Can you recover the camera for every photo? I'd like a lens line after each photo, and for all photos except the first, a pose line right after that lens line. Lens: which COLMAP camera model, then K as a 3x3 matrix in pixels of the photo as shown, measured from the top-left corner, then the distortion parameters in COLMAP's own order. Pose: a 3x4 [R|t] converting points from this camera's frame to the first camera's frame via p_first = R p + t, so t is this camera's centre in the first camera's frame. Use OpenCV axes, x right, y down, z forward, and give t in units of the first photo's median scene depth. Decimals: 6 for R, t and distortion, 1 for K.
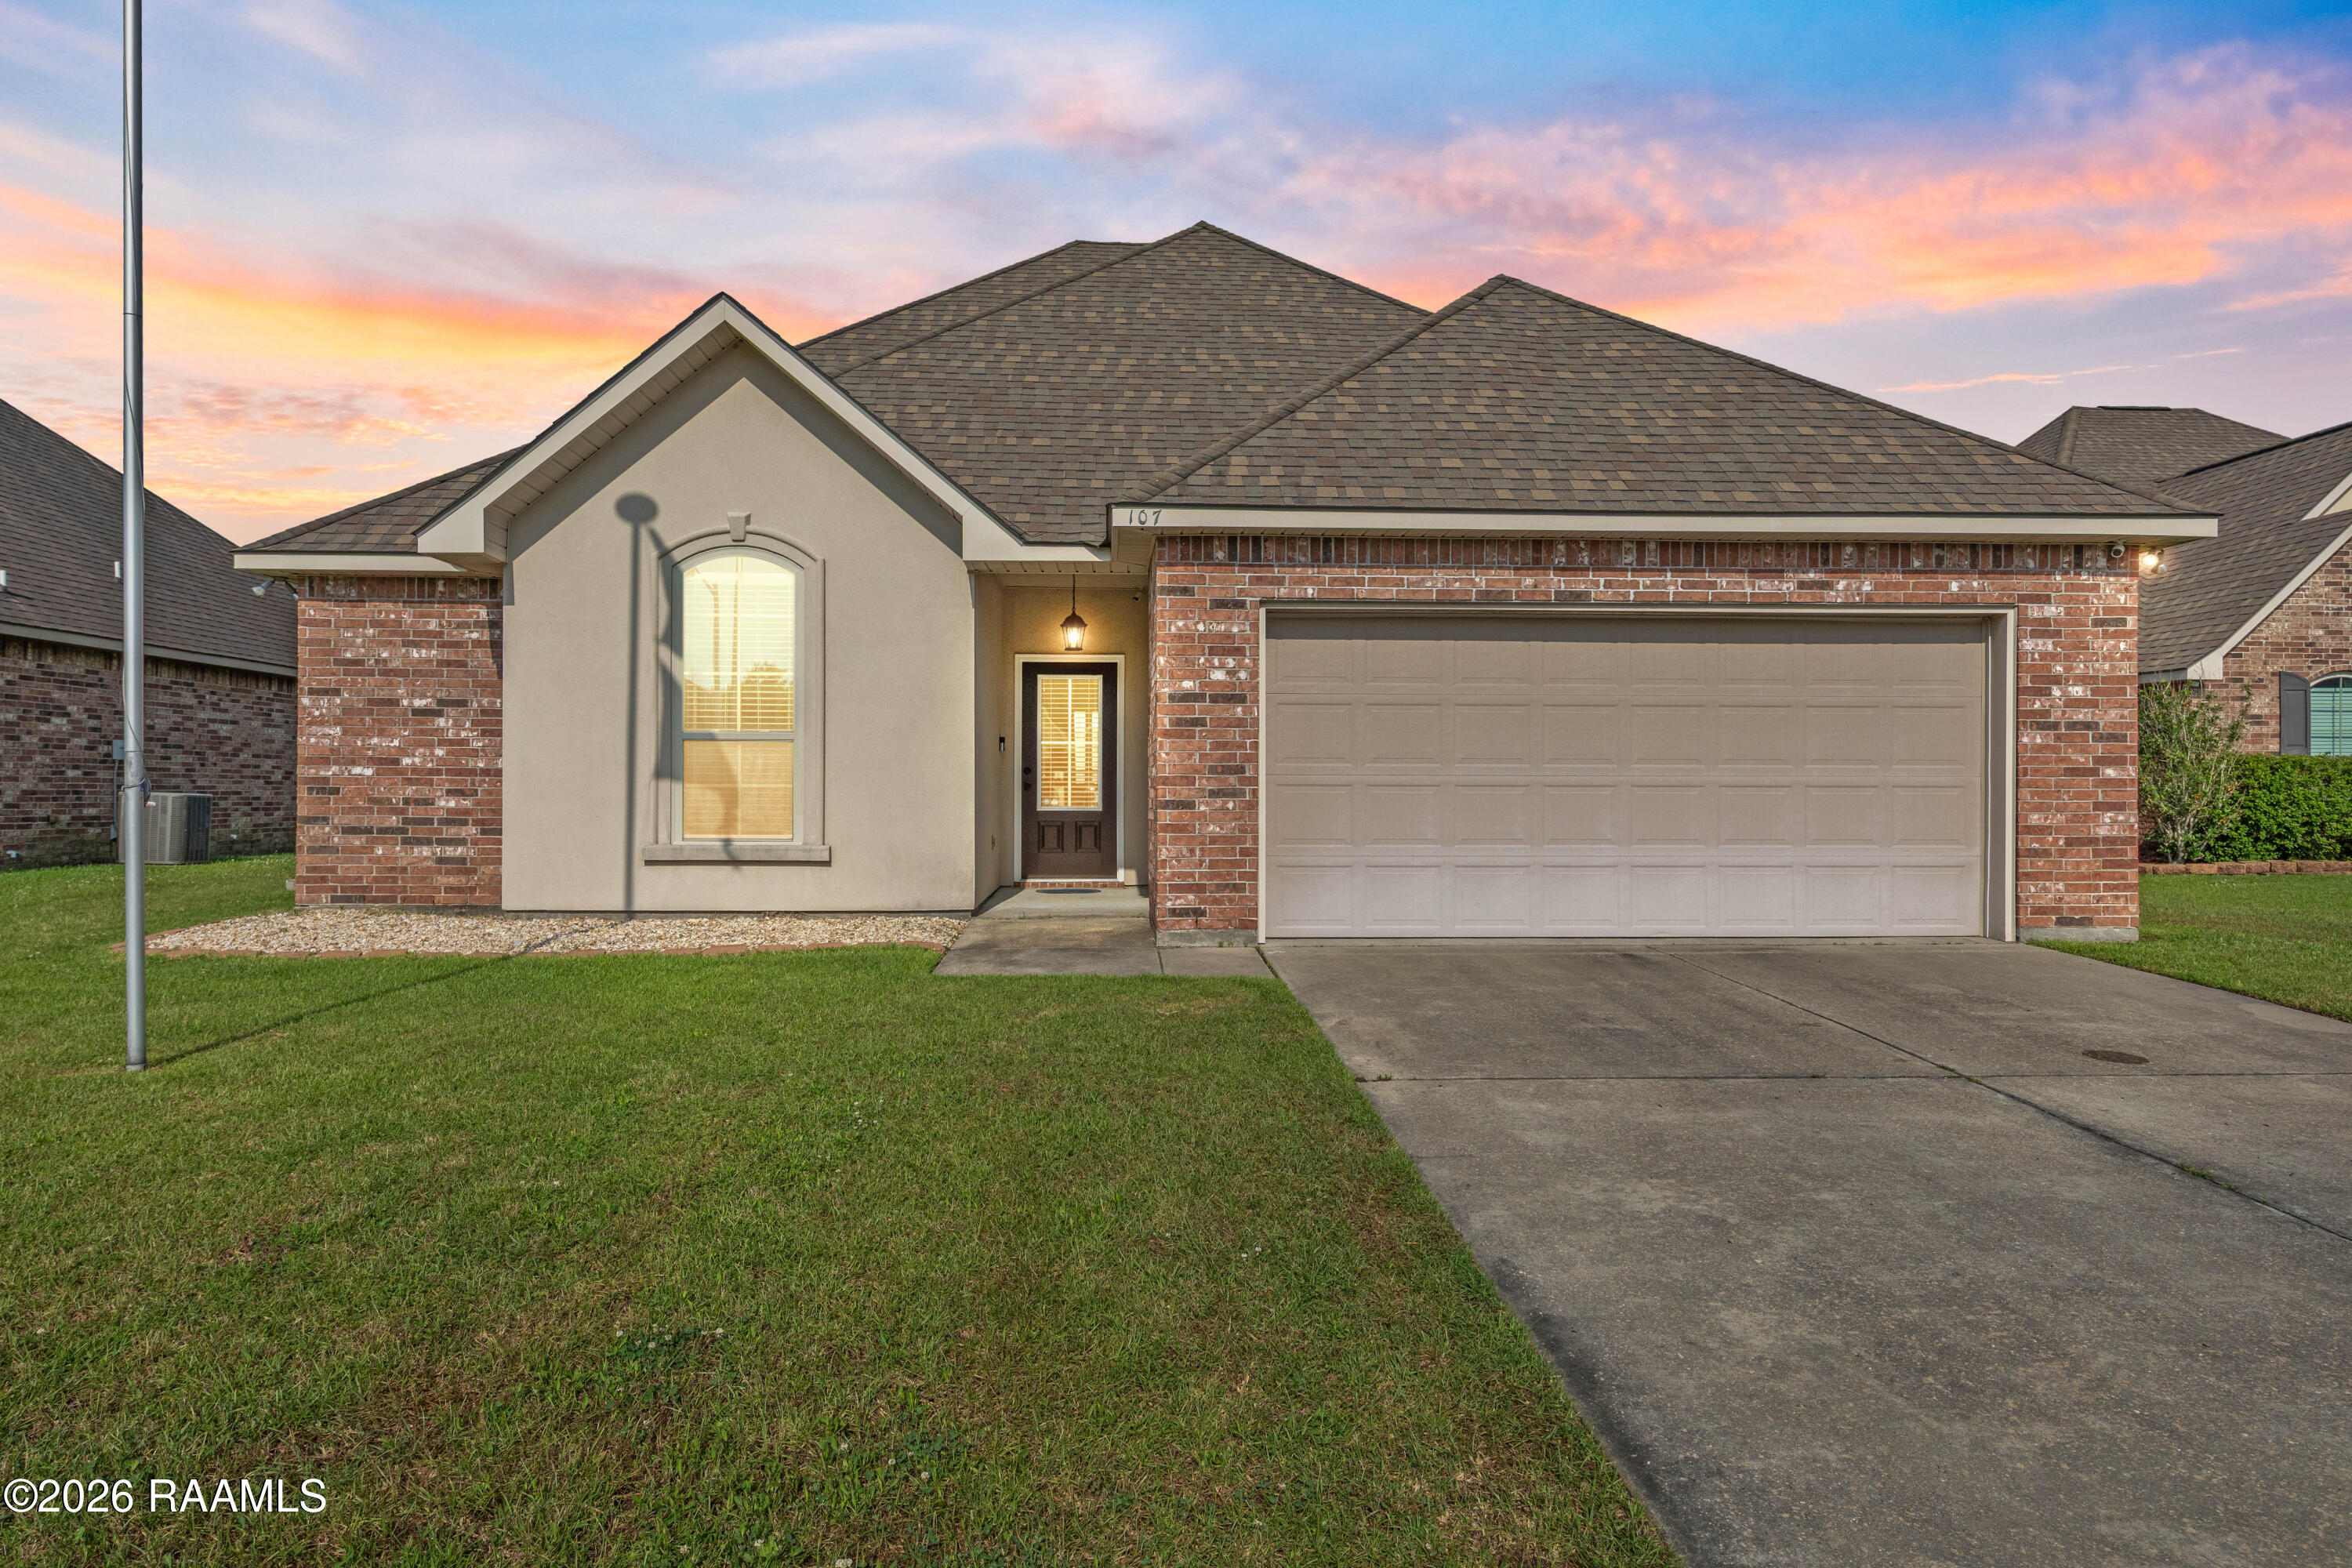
lens RADIAL K [[1394.2, 0, 1176.0], [0, 1394.2, 784.0], [0, 0, 1]] dist [0.007857, 0.001629]
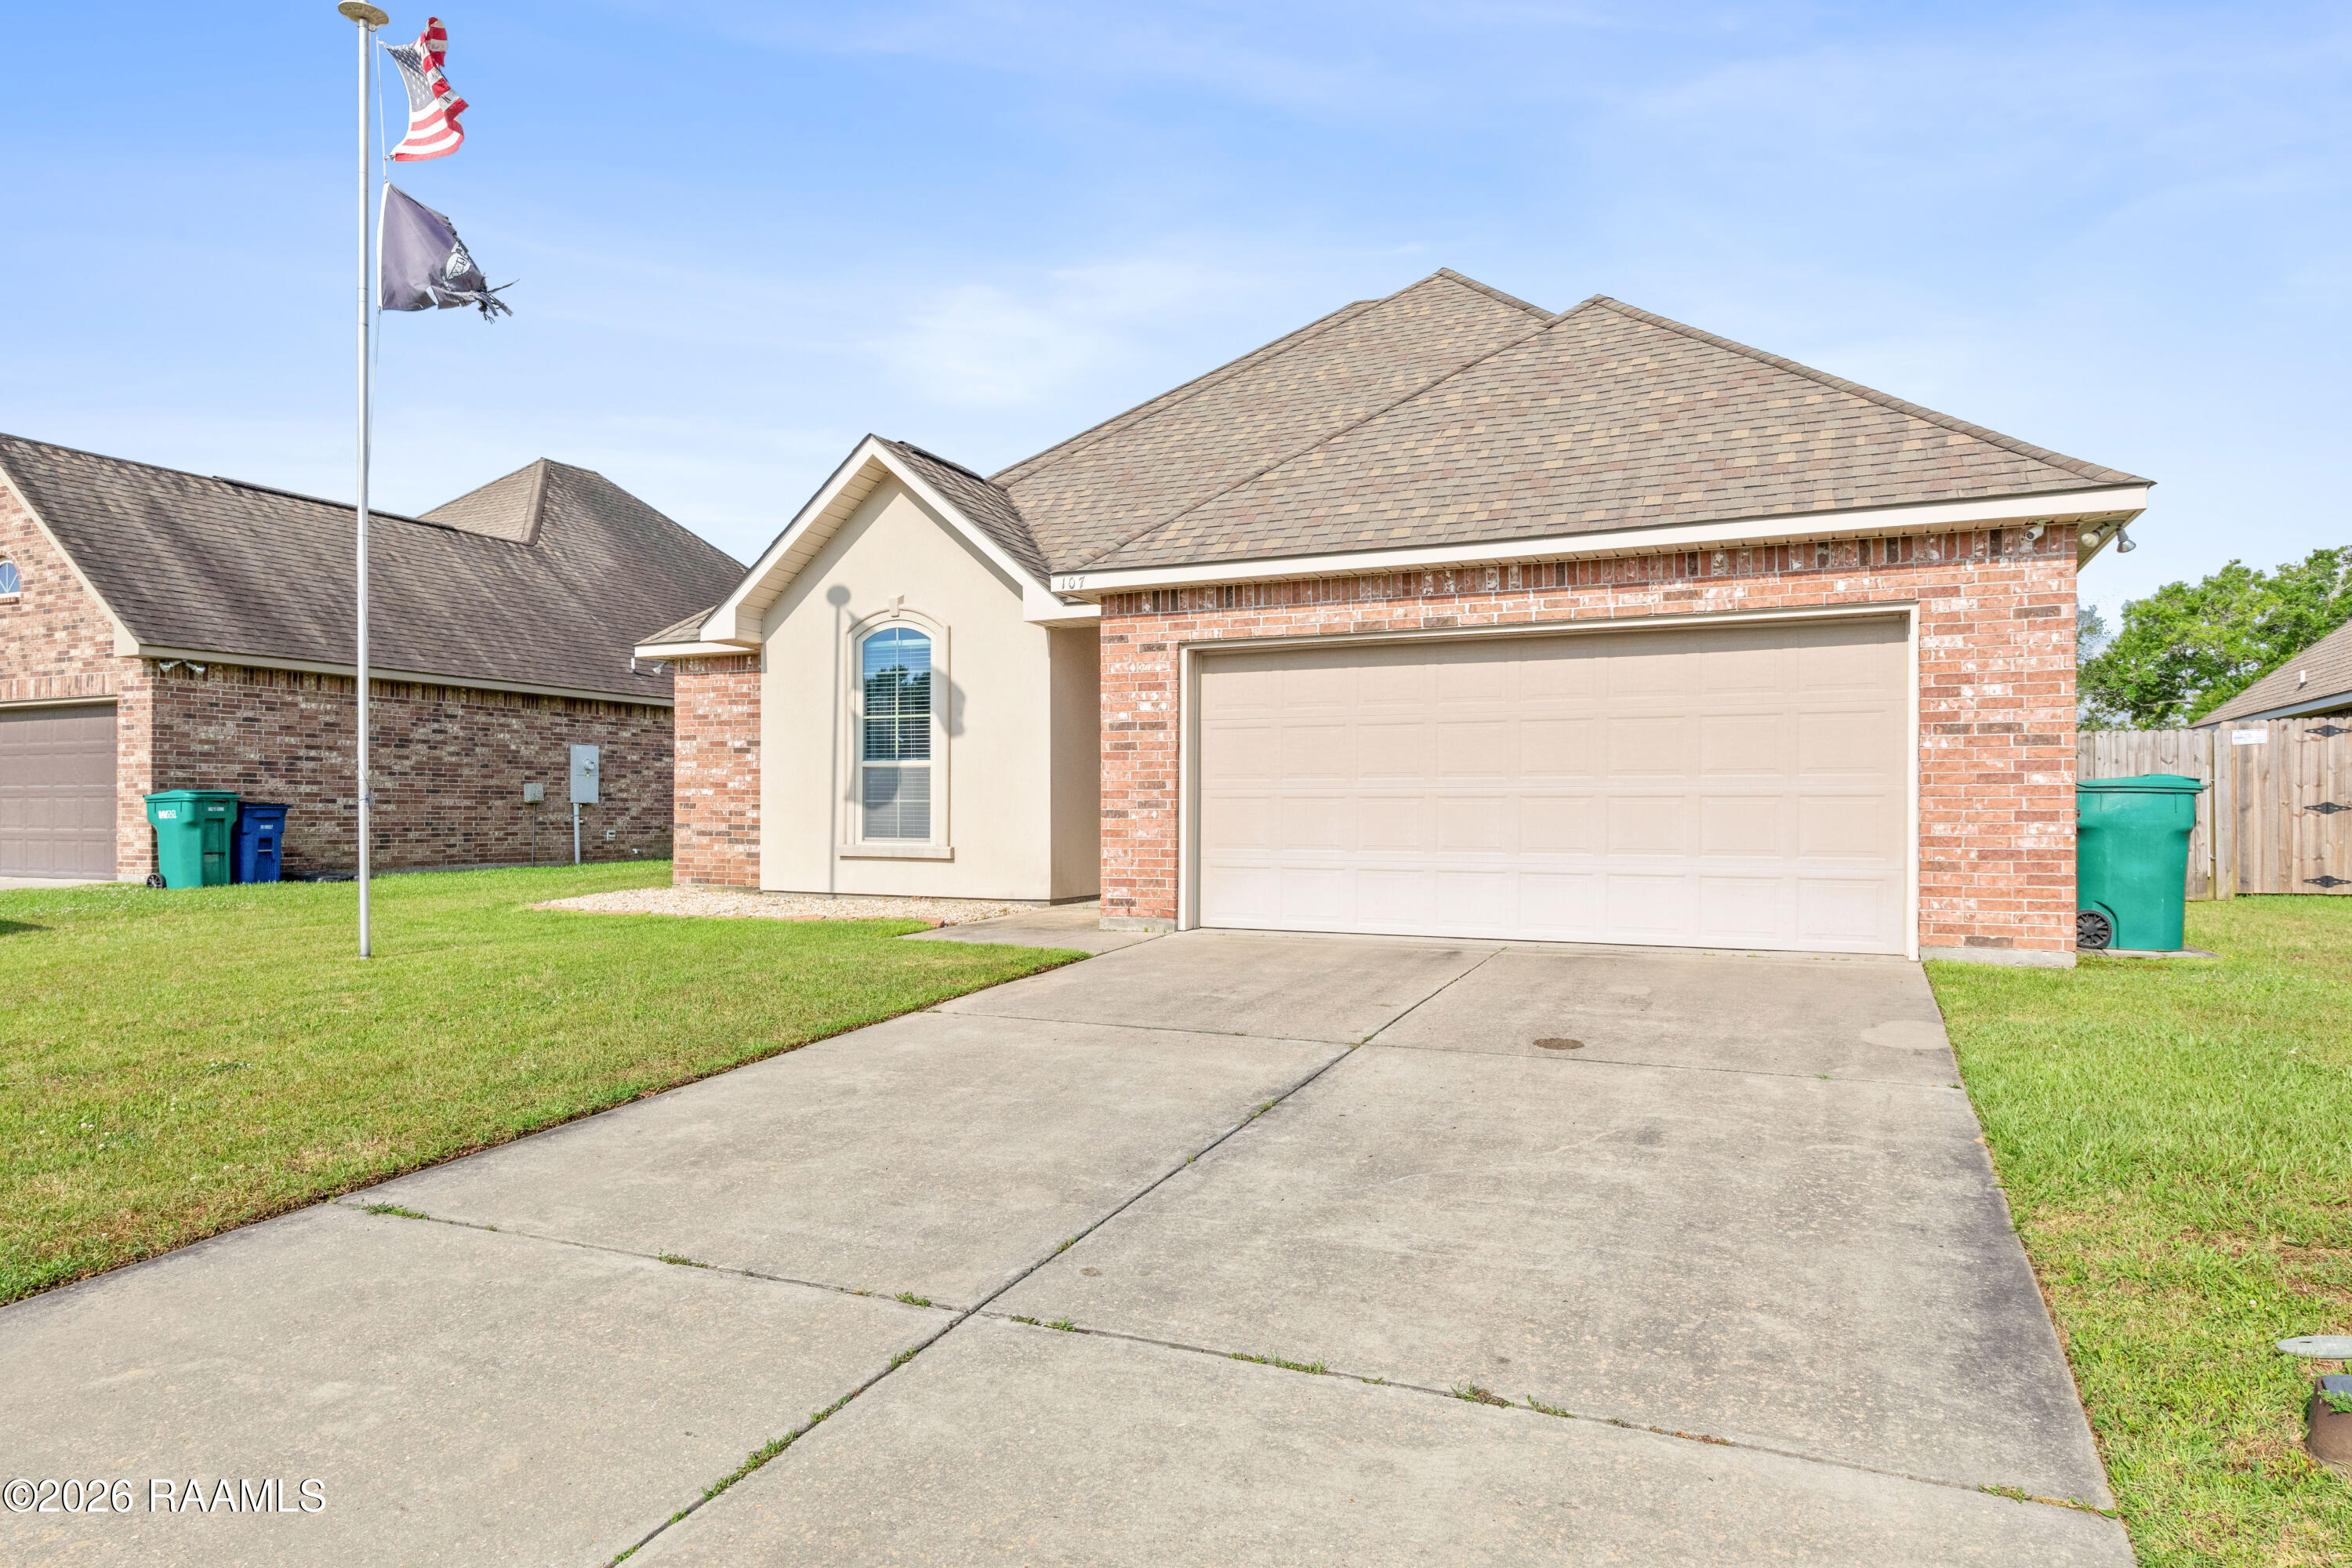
lens RADIAL K [[1394.2, 0, 1176.0], [0, 1394.2, 784.0], [0, 0, 1]] dist [0.007857, 0.001629]
pose [[0.885683, -0.010142, -0.464180, 0.595924], [0.003166, 0.999870, -0.015805, 0.007793], [0.464280, 0.012529, 0.885600, -0.055535]]
